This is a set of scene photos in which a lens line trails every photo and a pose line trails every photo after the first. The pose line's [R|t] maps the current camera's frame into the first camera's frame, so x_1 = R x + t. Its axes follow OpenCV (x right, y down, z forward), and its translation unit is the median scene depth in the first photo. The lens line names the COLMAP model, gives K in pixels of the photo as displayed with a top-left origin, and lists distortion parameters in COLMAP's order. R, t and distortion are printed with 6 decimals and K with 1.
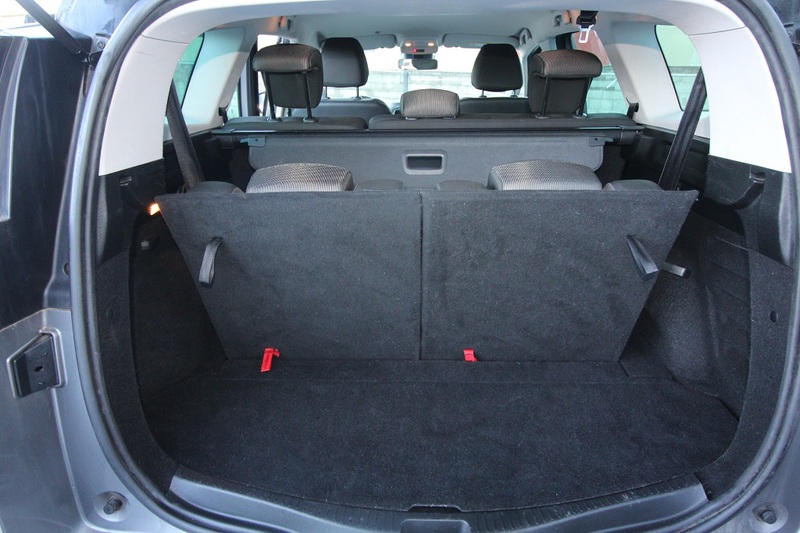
lens RADIAL K [[476.5, 0, 394.2], [0, 476.5, 251.0], [0, 0, 1]] dist [0.004597, -0.008568]
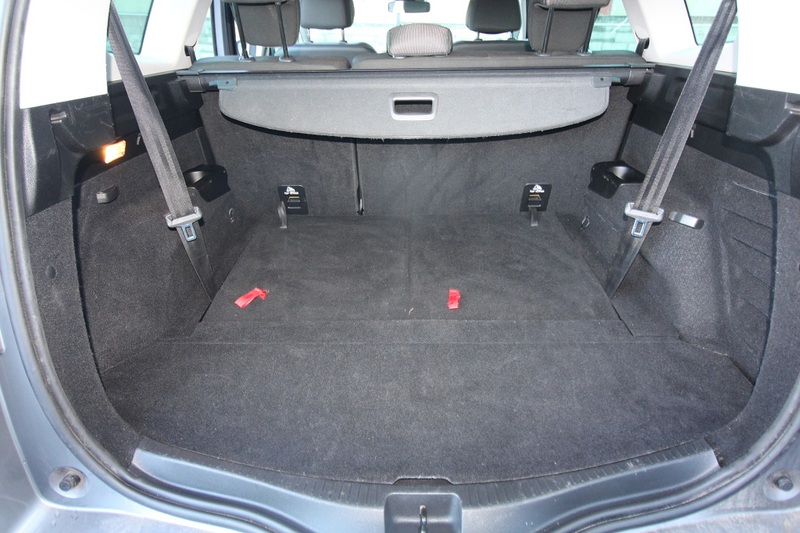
lens RADIAL K [[476.5, 0, 395.3], [0, 476.5, 250.9], [0, 0, 1]] dist [0.004597, -0.008568]
pose [[0.999876, -0.009397, 0.012601, 0.023846], [0.008359, 0.996755, 0.080058, 0.026565], [-0.013313, -0.079943, 0.996711, 0.117290]]
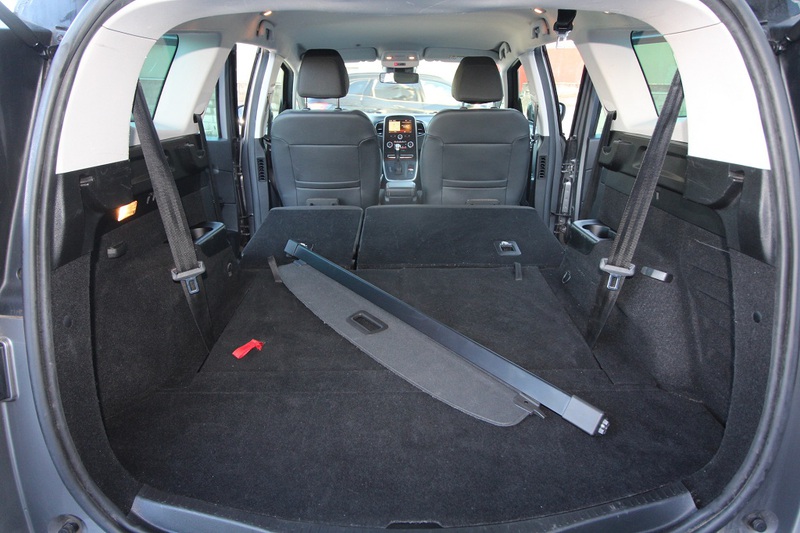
lens RADIAL K [[476.5, 0, 394.0], [0, 476.5, 251.9], [0, 0, 1]] dist [0.004597, -0.008568]
pose [[0.999470, -0.006016, 0.031981, 0.016403], [0.007085, 0.999416, -0.033428, 0.028342], [-0.031762, 0.033636, 0.998929, 0.035032]]
